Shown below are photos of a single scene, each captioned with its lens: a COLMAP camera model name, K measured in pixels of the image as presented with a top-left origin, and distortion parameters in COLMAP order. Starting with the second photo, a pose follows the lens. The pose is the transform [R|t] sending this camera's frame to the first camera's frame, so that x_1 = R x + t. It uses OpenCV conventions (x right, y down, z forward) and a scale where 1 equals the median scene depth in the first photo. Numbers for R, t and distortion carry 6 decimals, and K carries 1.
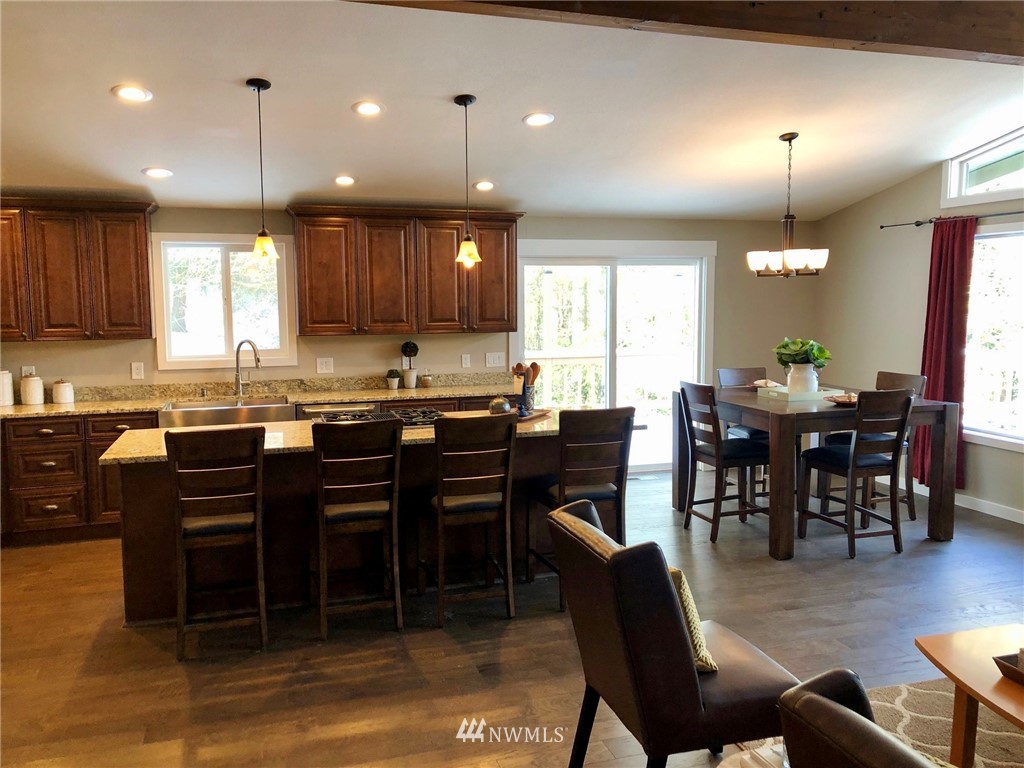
lens RADIAL K [[851.7, 0, 512.0], [0, 851.7, 384.0], [0, 0, 1]] dist [0.144278, -0.275208]
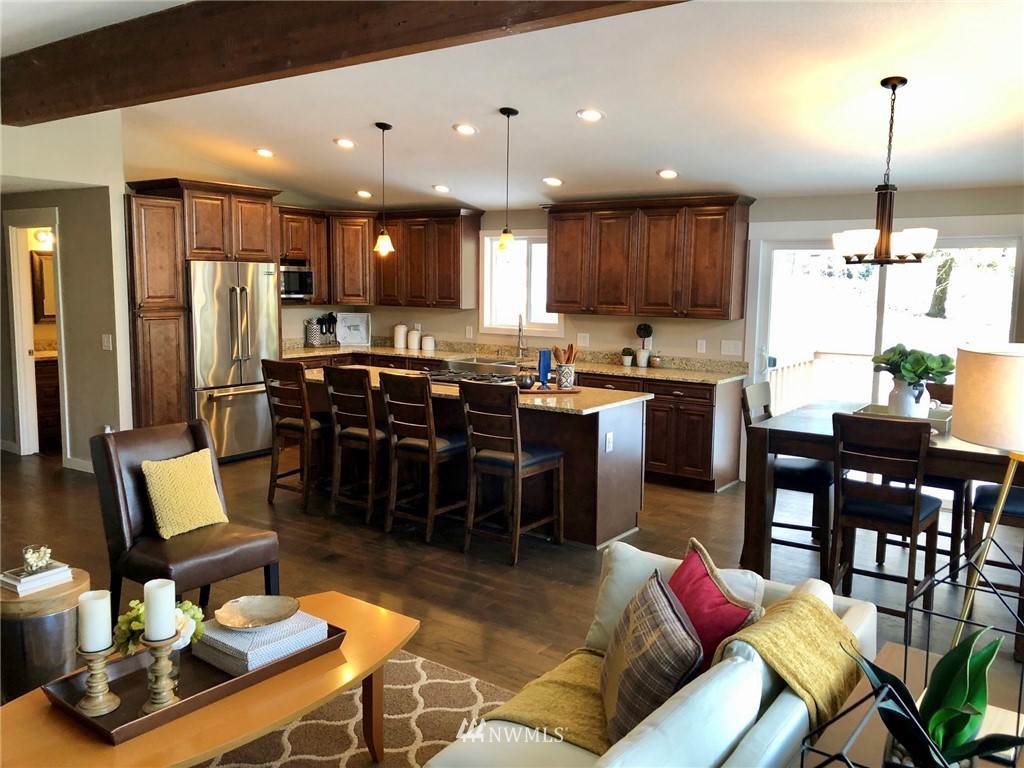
lens RADIAL K [[851.7, 0, 512.0], [0, 851.7, 384.0], [0, 0, 1]] dist [0.144278, -0.275208]
pose [[0.583927, 0.115096, -0.803606, 0.690562], [-0.102659, 0.992421, 0.067543, -0.031567], [0.805289, 0.043057, 0.591317, 0.246963]]
